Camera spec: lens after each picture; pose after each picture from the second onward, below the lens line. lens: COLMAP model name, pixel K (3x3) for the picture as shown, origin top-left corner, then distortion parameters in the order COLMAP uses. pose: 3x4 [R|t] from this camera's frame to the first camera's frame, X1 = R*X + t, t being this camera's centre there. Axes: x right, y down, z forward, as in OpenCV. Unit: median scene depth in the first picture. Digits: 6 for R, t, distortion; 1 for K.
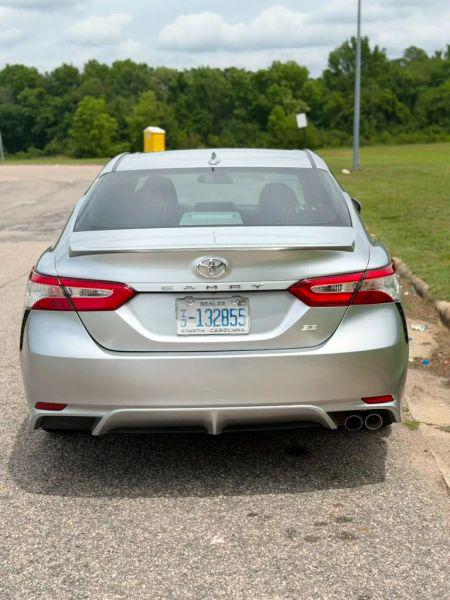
lens RADIAL K [[870.6, 0, 225.0], [0, 870.6, 300.0], [0, 0, 1]] dist [0.144379, -0.113612]
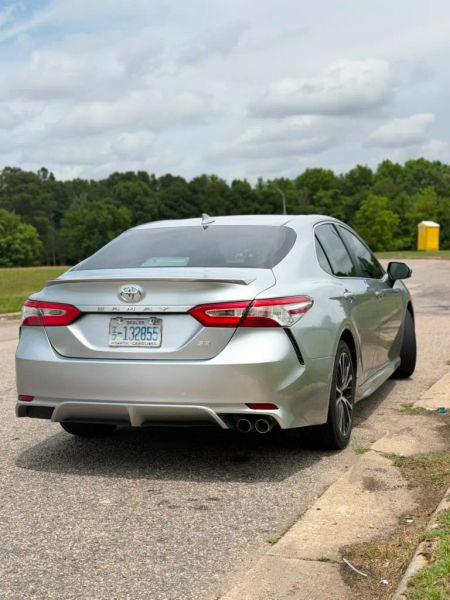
lens RADIAL K [[870.6, 0, 225.0], [0, 870.6, 300.0], [0, 0, 1]] dist [0.144379, -0.113612]
pose [[0.943462, 0.016373, -0.331076, 0.529207], [-0.052515, 0.993549, -0.100516, 0.092168], [0.327295, 0.112219, 0.938235, -0.167086]]
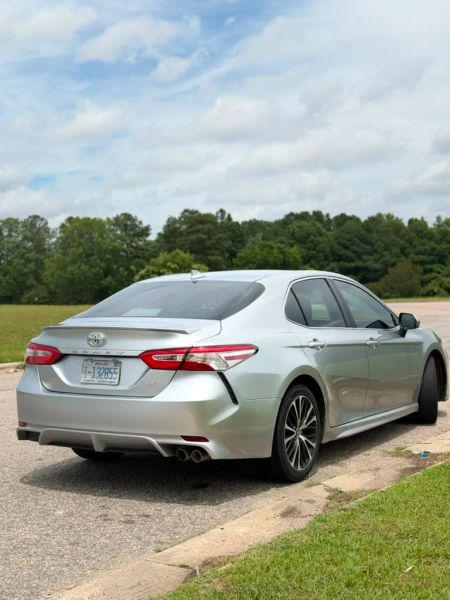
lens RADIAL K [[870.2, 0, 225.8], [0, 870.2, 325.3], [0, 0, 1]] dist [0.191098, -0.011567]
pose [[0.856739, 0.030015, -0.514877, 0.946748], [-0.095074, 0.990388, -0.100465, 0.069503], [0.506912, 0.135024, 0.851357, -0.200811]]
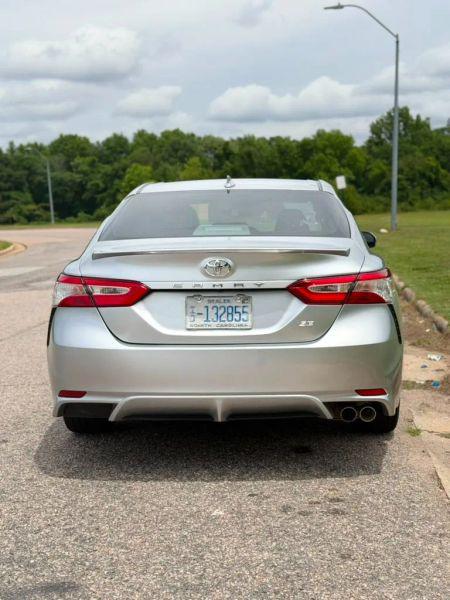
lens RADIAL K [[870.6, 0, 225.0], [0, 870.6, 300.0], [0, 0, 1]] dist [0.144379, -0.113612]
pose [[0.998640, 0.008968, -0.051365, 0.049340], [-0.012805, 0.997111, -0.074871, 0.083949], [0.050545, 0.075427, 0.995869, -0.096319]]
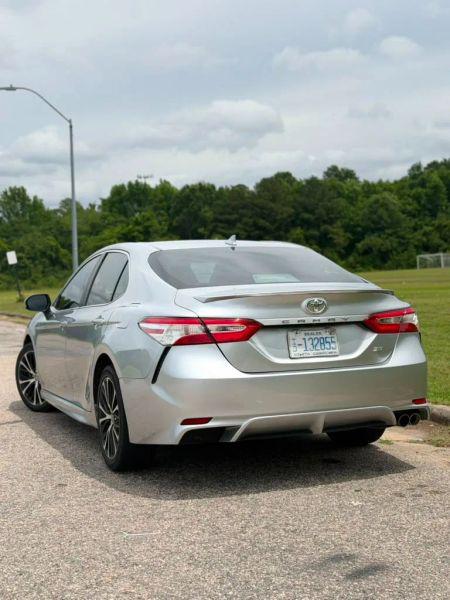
lens RADIAL K [[870.6, 0, 225.0], [0, 870.6, 300.0], [0, 0, 1]] dist [0.144379, -0.113612]
pose [[0.923961, -0.011821, 0.382303, -0.641248], [0.074630, 0.985883, -0.149884, 0.141760], [-0.375134, 0.167018, 0.911800, -0.176760]]
